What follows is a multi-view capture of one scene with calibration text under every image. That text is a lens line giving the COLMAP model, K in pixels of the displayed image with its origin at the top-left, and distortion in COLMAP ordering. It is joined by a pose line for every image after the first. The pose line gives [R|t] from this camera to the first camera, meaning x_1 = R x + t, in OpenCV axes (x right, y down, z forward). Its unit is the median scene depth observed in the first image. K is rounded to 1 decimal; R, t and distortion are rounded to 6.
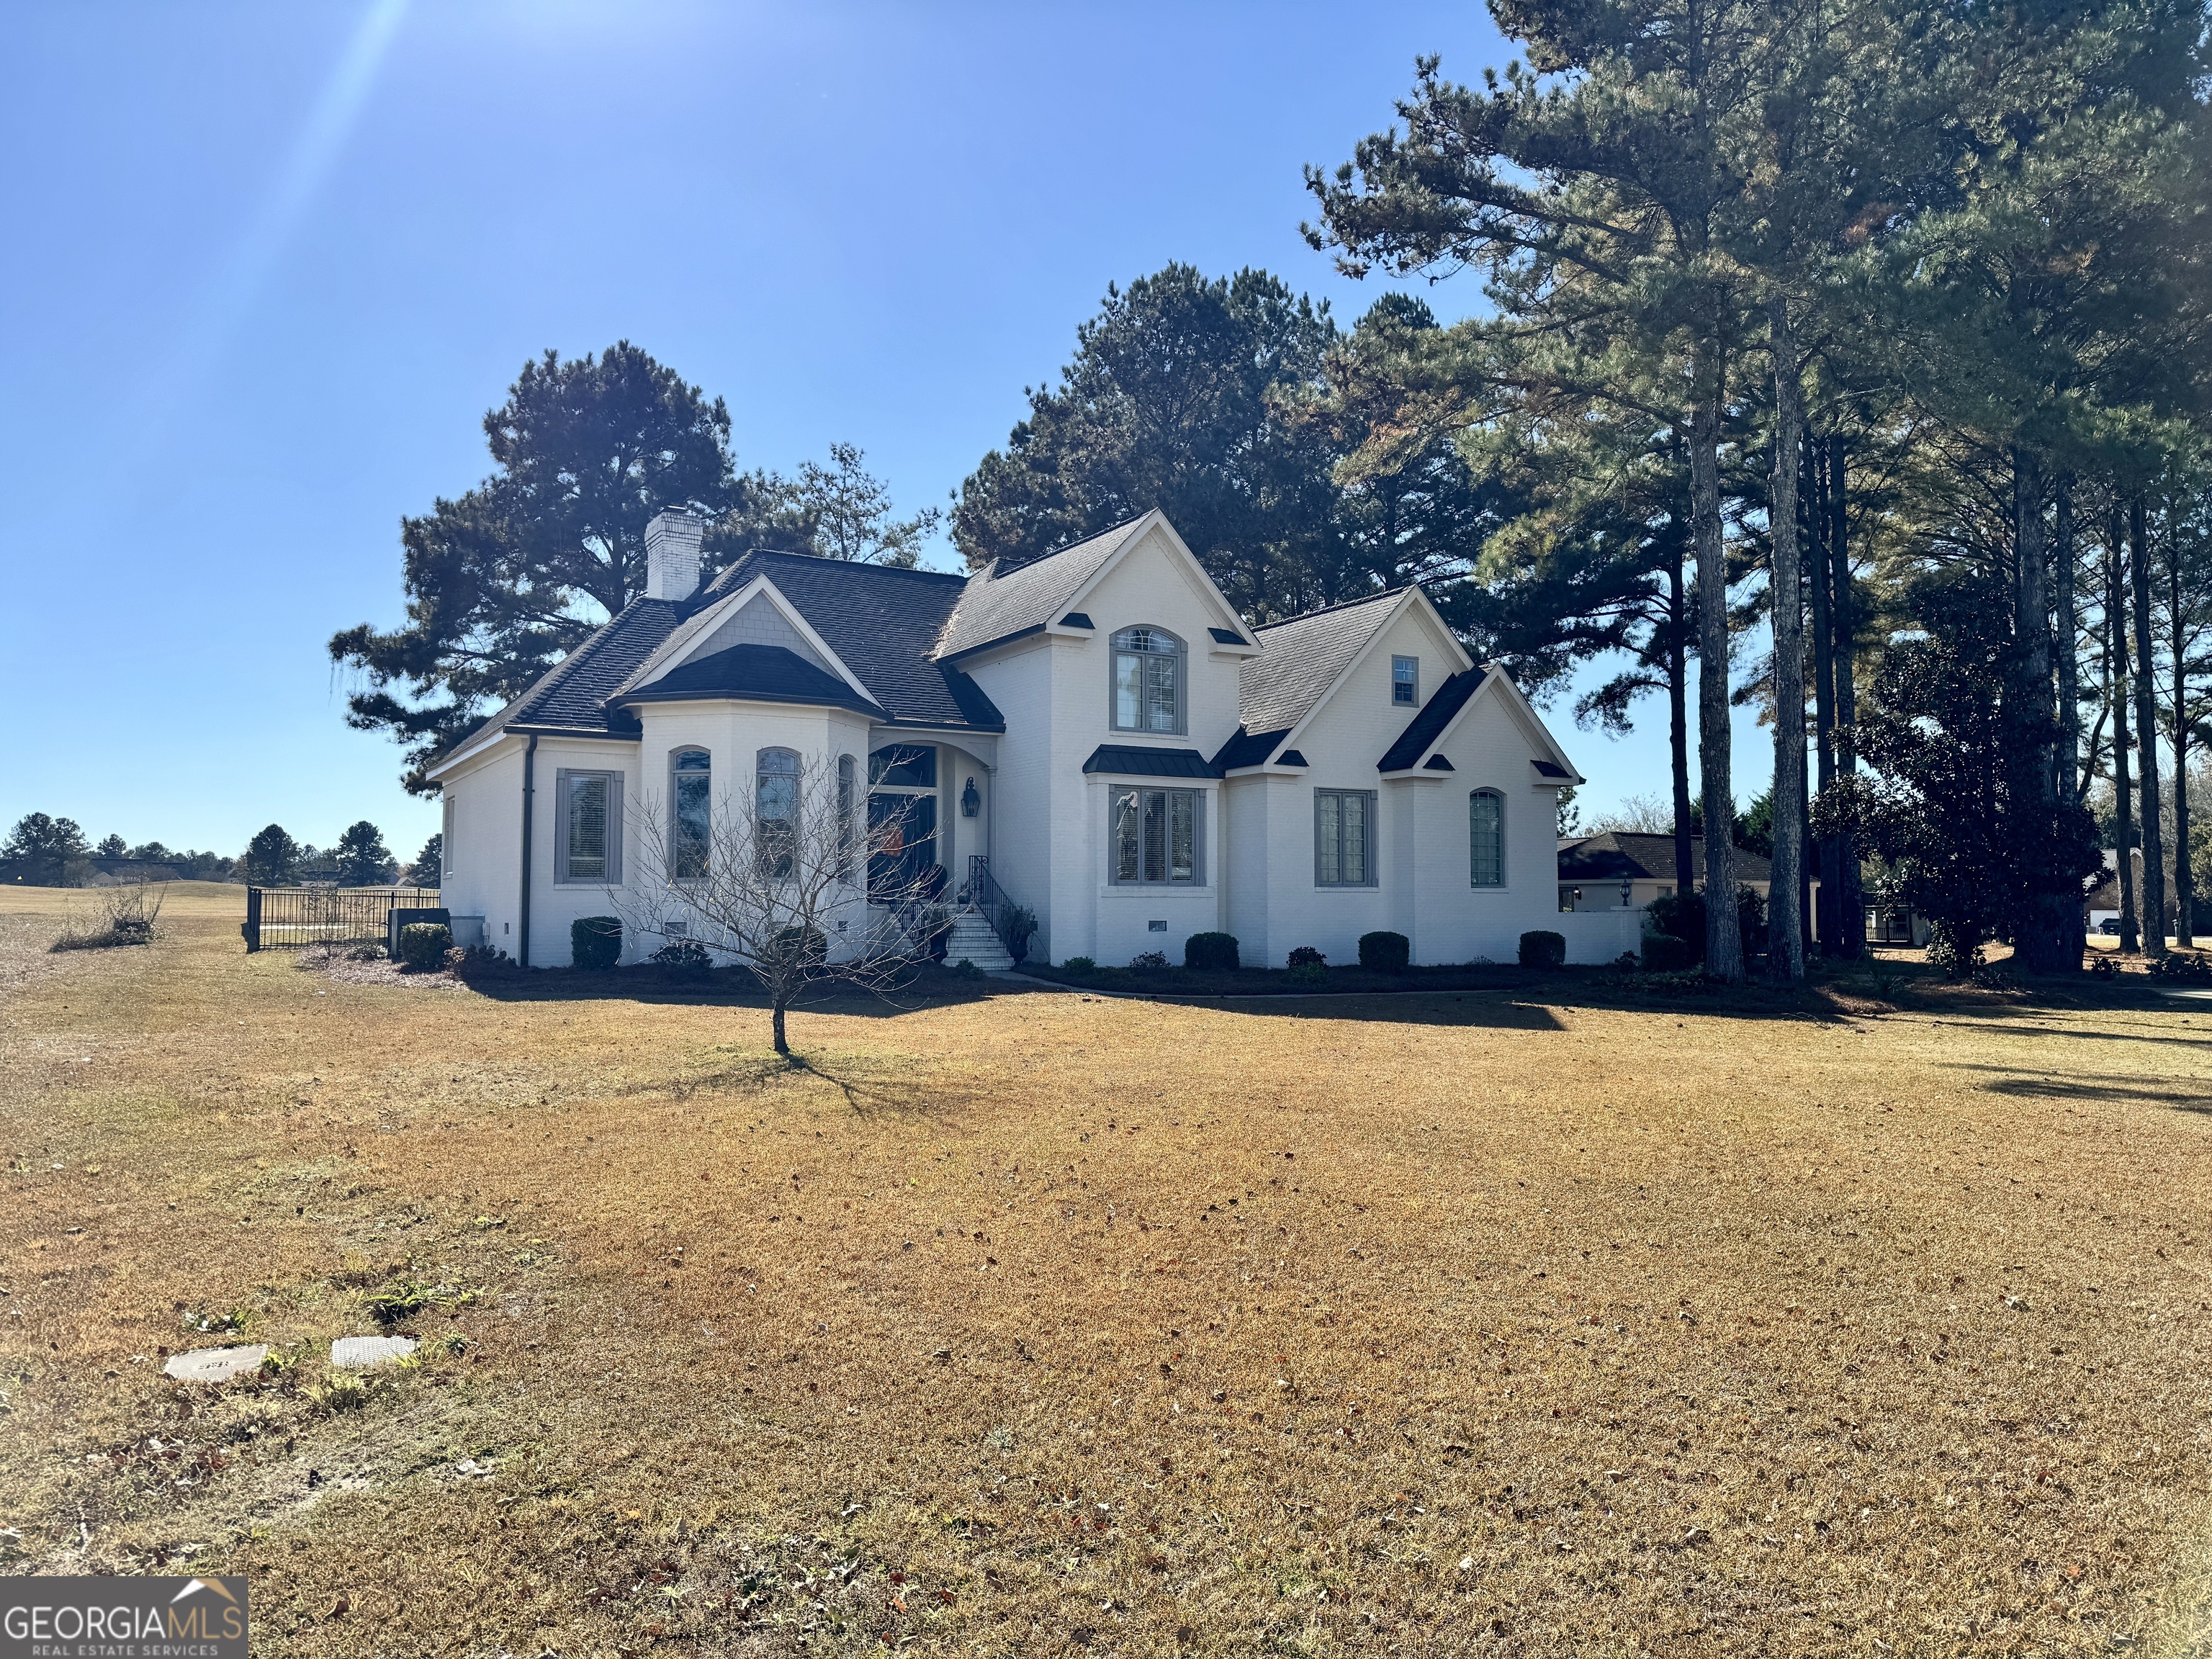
lens RADIAL K [[1565.9, 0, 1113.2], [0, 1565.9, 829.4], [0, 0, 1]] dist [0.015159, -0.000595]
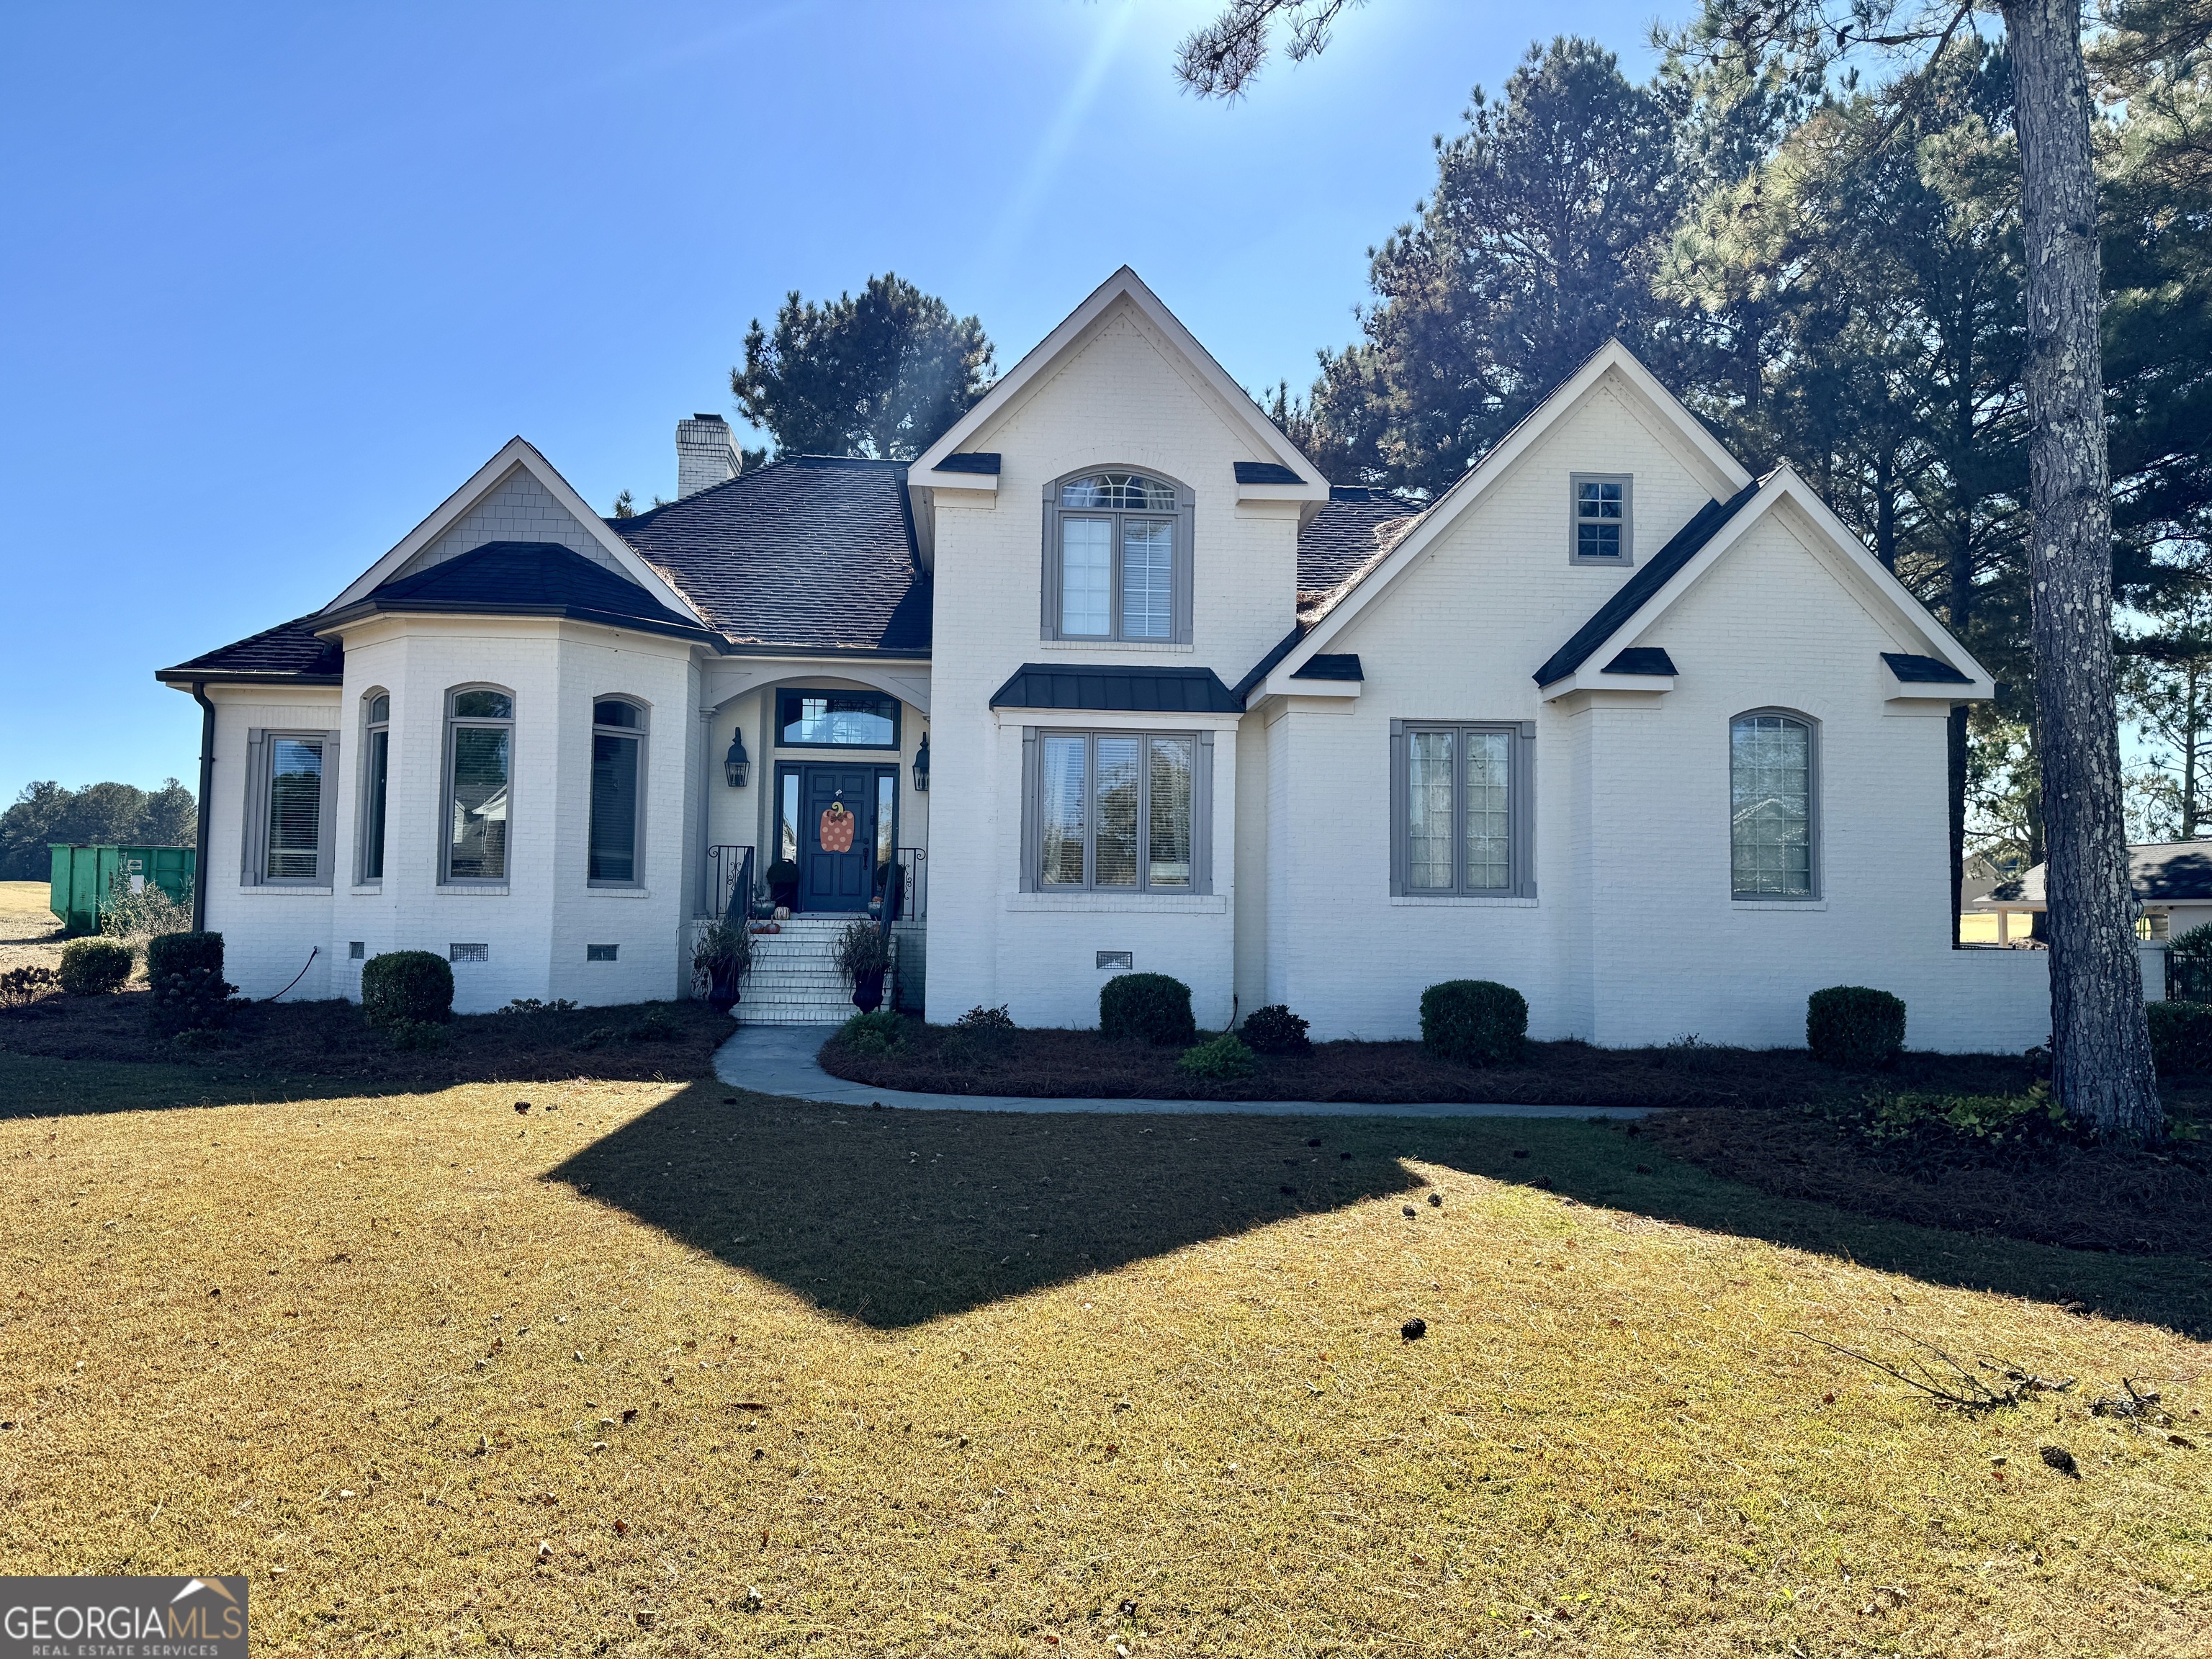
lens RADIAL K [[1565.9, 0, 1098.4], [0, 1565.9, 833.2], [0, 0, 1]] dist [0.015159, -0.000595]
pose [[0.893034, -0.016260, -0.449696, 0.285444], [0.009370, 0.999802, -0.017544, 0.022913], [0.449892, 0.011453, 0.893010, 0.452340]]
